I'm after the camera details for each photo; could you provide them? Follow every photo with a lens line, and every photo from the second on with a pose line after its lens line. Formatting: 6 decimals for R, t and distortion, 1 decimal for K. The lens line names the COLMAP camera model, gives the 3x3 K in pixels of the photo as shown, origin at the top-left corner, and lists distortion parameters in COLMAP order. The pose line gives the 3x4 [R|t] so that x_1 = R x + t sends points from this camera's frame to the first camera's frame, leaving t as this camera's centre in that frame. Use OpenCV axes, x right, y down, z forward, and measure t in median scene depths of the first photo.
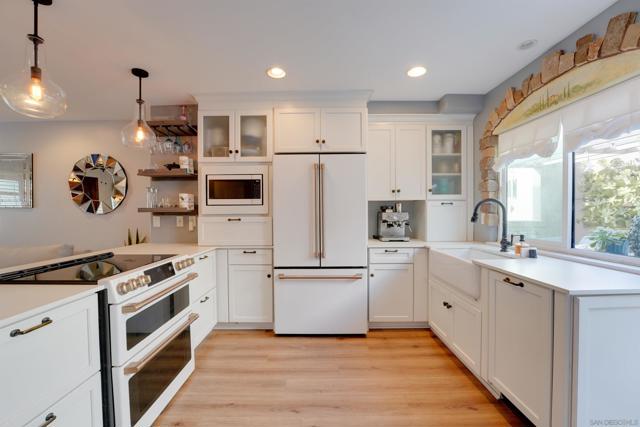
lens RADIAL K [[261.7, 0, 317.9], [0, 261.7, 213.1], [0, 0, 1]] dist [-0.019634, 0.001674]
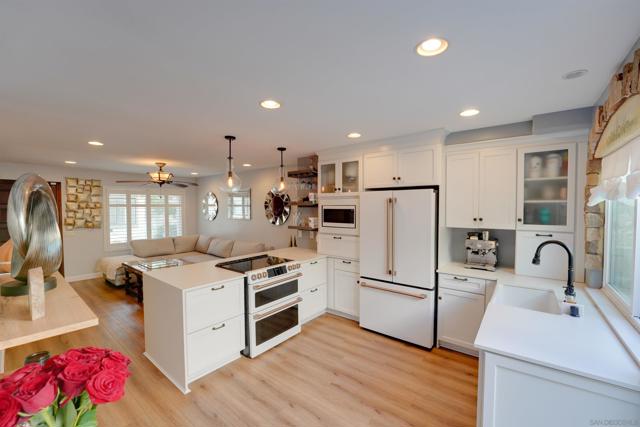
lens RADIAL K [[261.7, 0, 322.4], [0, 261.7, 212.6], [0, 0, 1]] dist [-0.019634, 0.001674]
pose [[0.791775, 0.016467, -0.610591, 0.479433], [-0.007485, 0.999823, 0.017258, -0.135707], [0.610768, -0.009095, 0.791758, -0.161946]]
